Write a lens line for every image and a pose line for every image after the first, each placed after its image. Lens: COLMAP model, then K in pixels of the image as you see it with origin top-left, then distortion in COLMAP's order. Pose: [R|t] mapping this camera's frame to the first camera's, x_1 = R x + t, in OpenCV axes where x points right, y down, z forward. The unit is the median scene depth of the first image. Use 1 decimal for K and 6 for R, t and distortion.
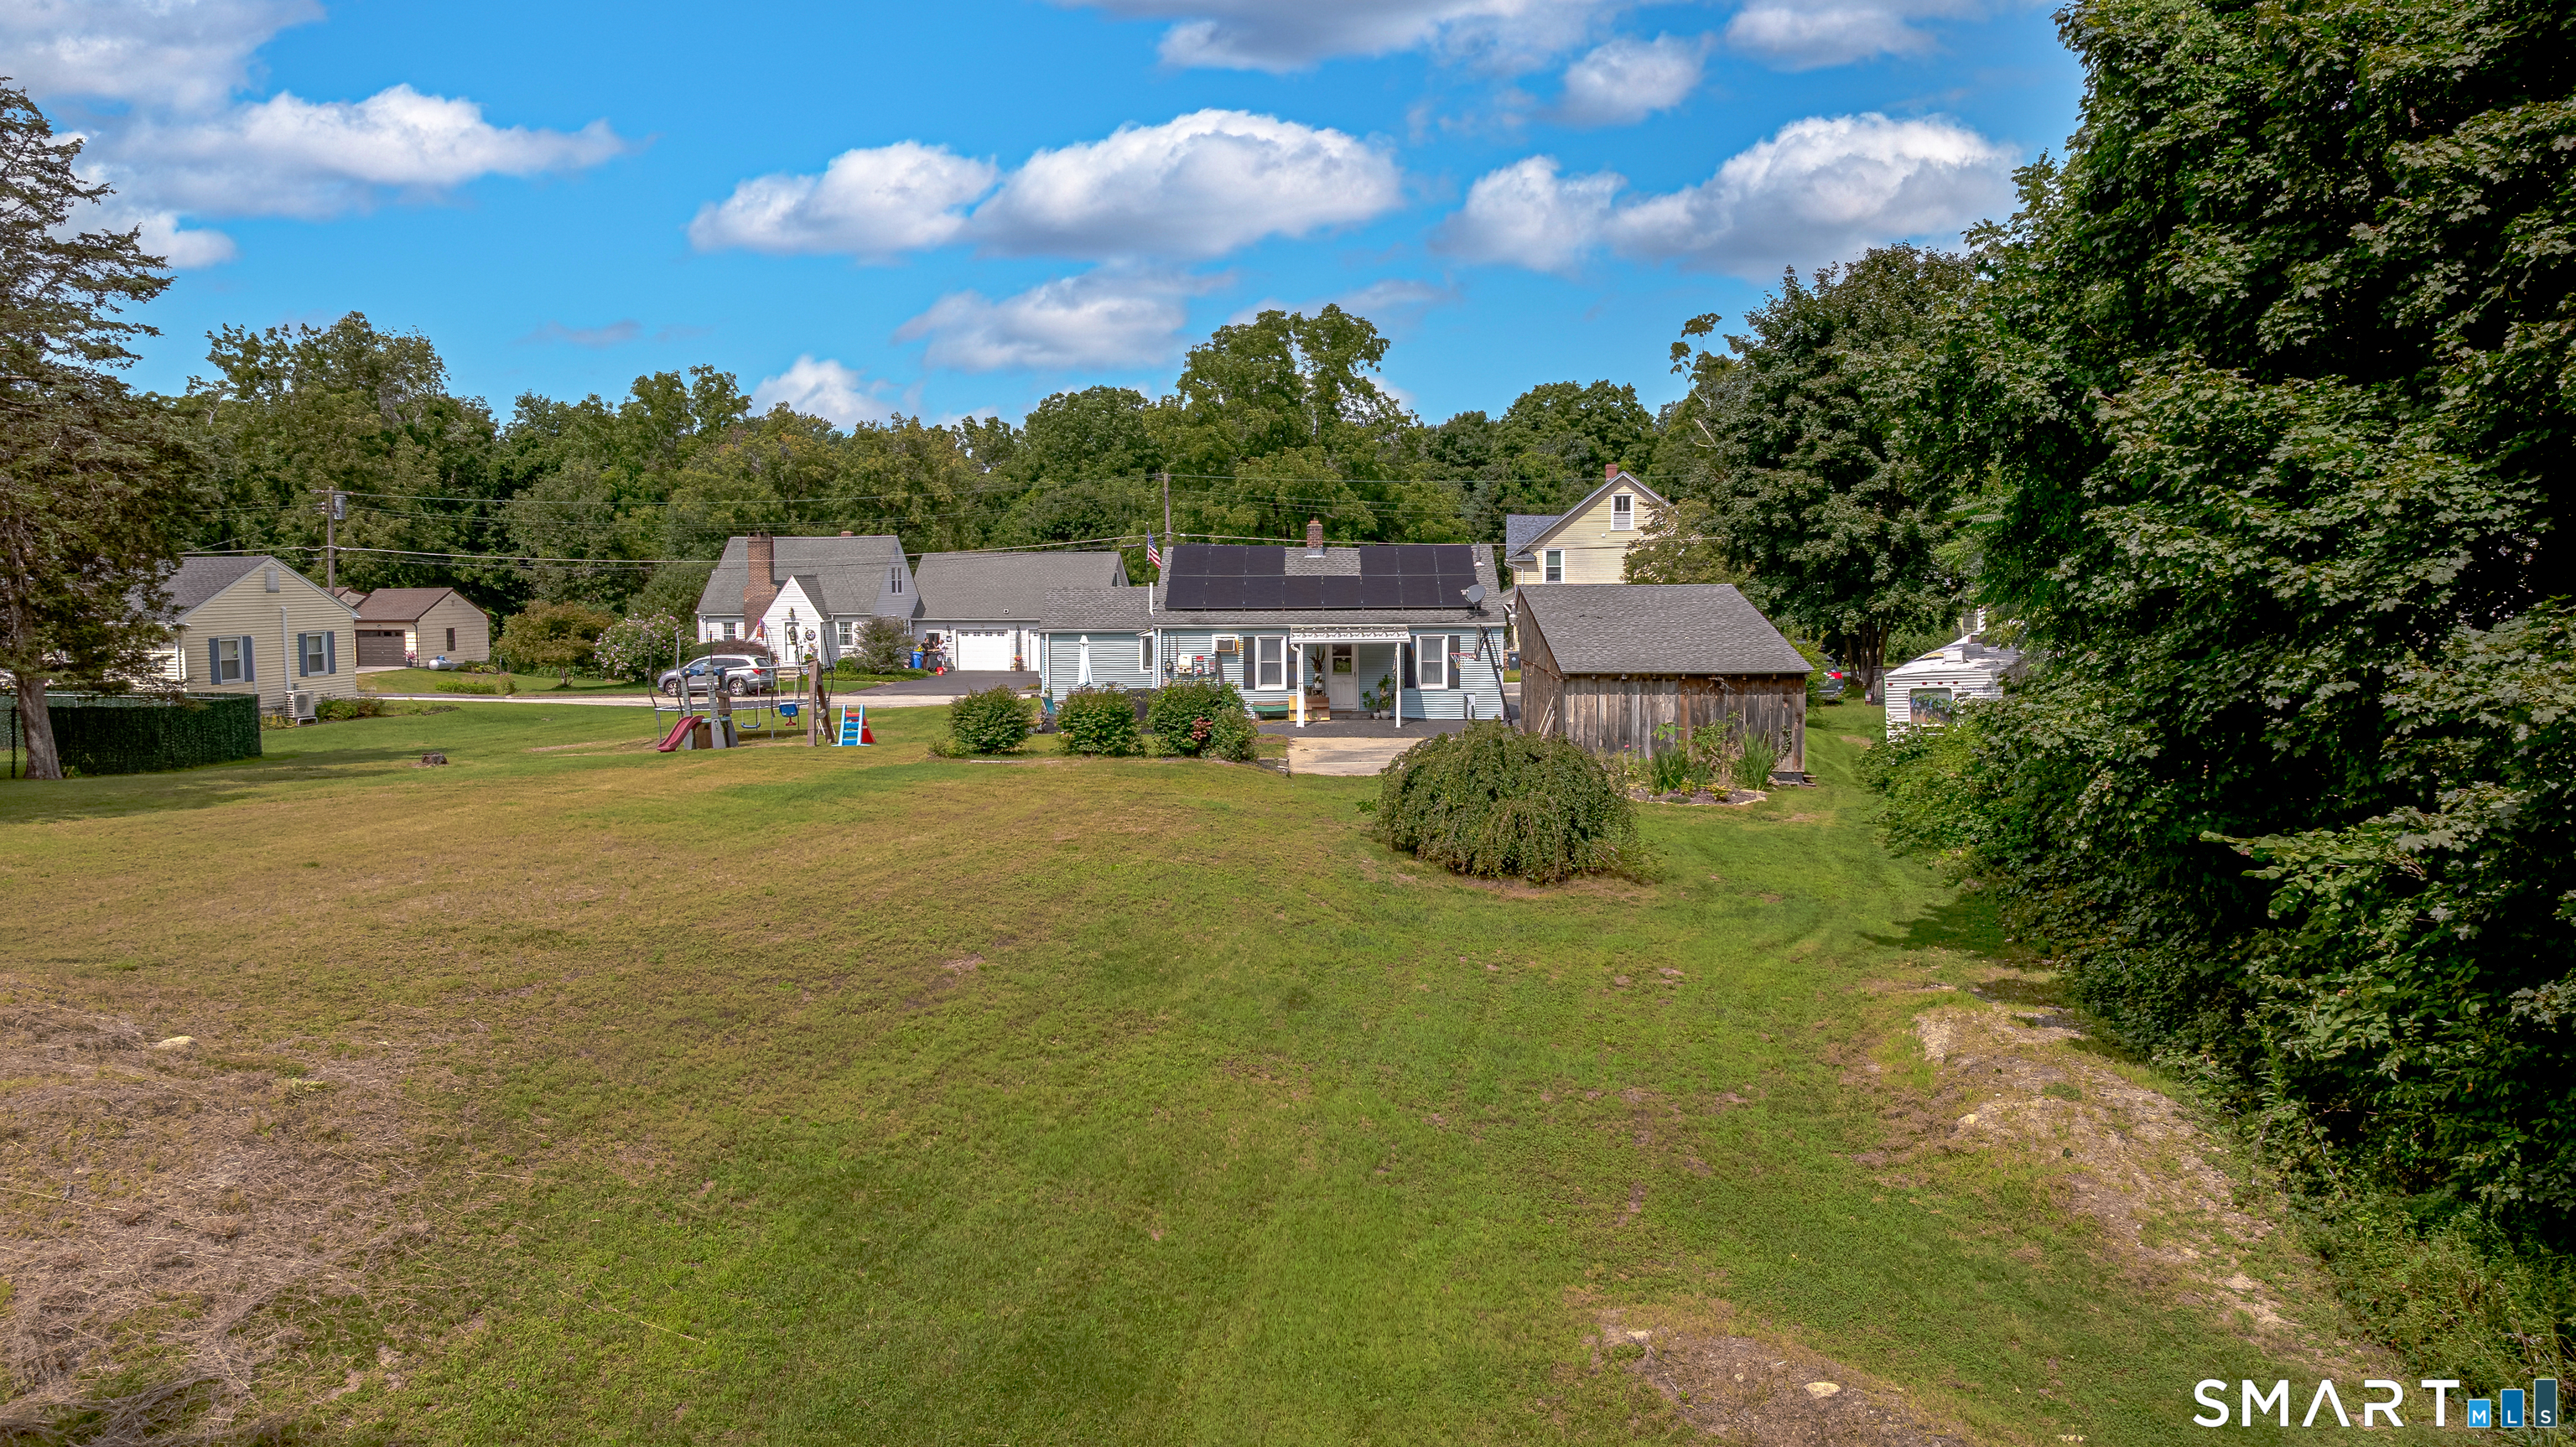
lens RADIAL K [[1845.2, 0, 1288.0], [0, 1845.2, 723.5], [0, 0, 1]] dist [0.000283, -0.000815]
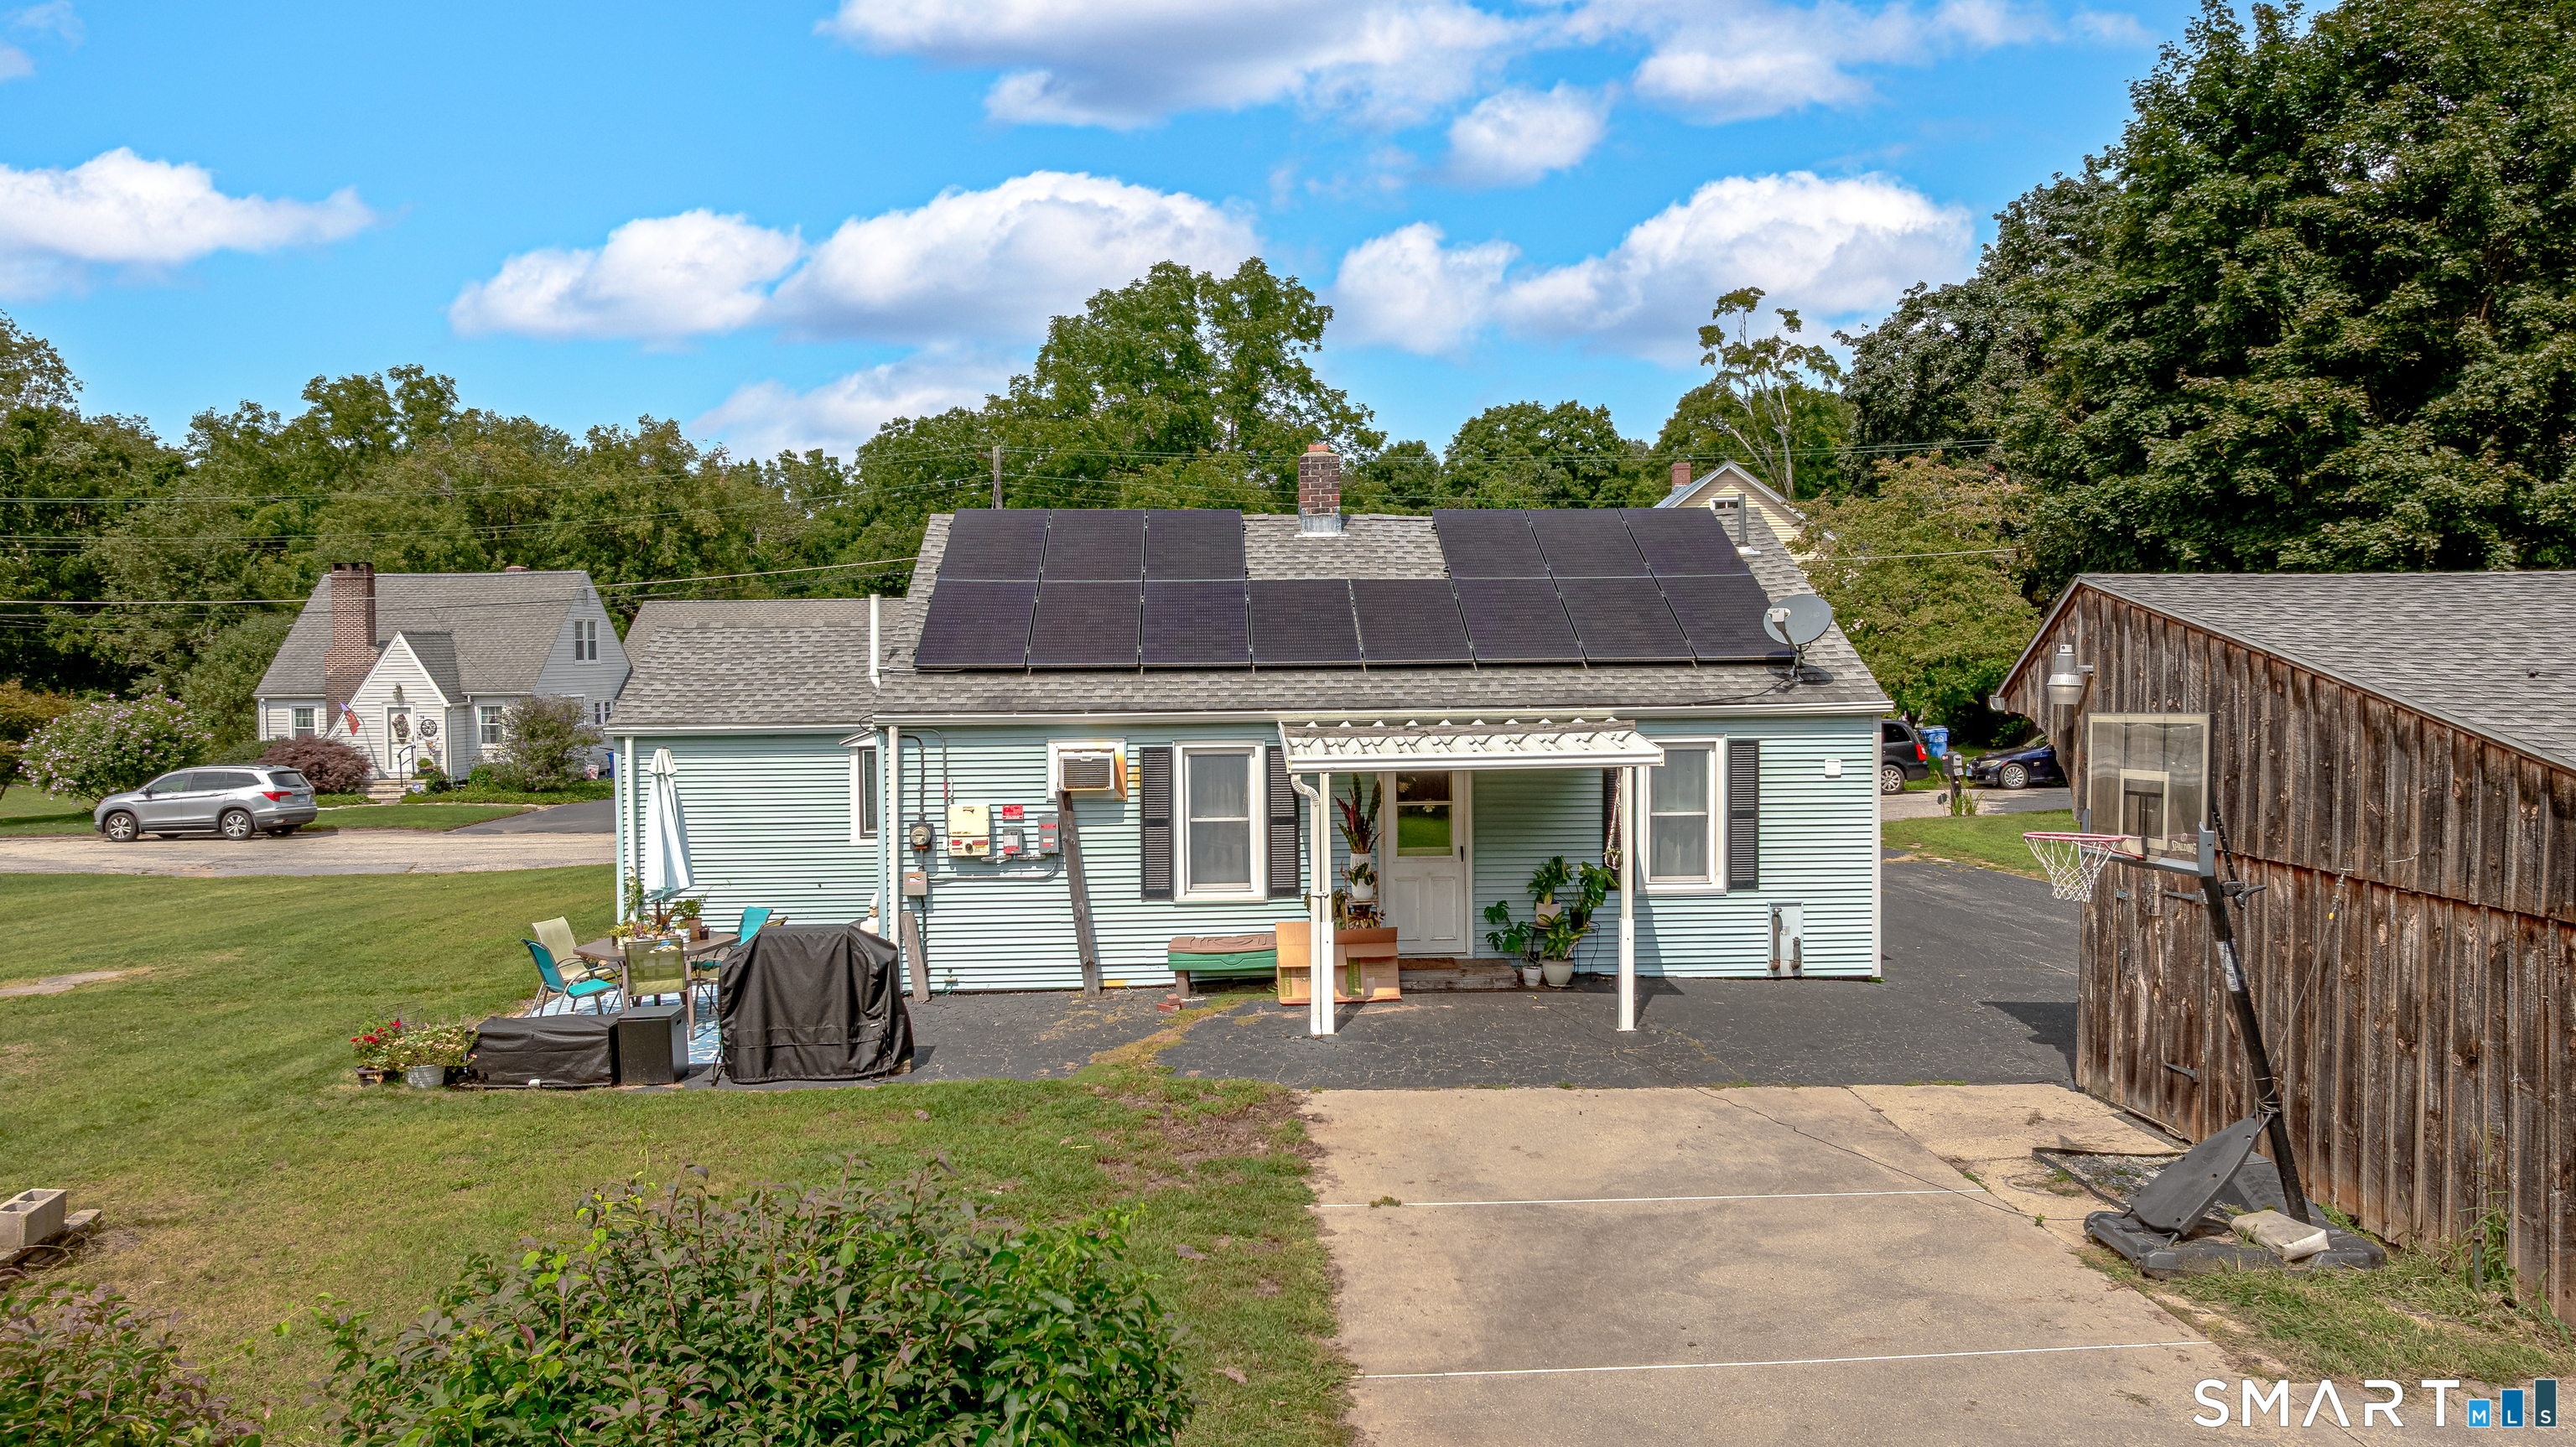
lens RADIAL K [[1845.2, 0, 1288.0], [0, 1845.2, 723.5], [0, 0, 1]] dist [0.000283, -0.000815]
pose [[0.998060, -0.008246, 0.061715, -0.008058], [0.010828, 0.999075, -0.041623, -0.016266], [-0.061315, 0.042211, 0.997226, 0.291031]]
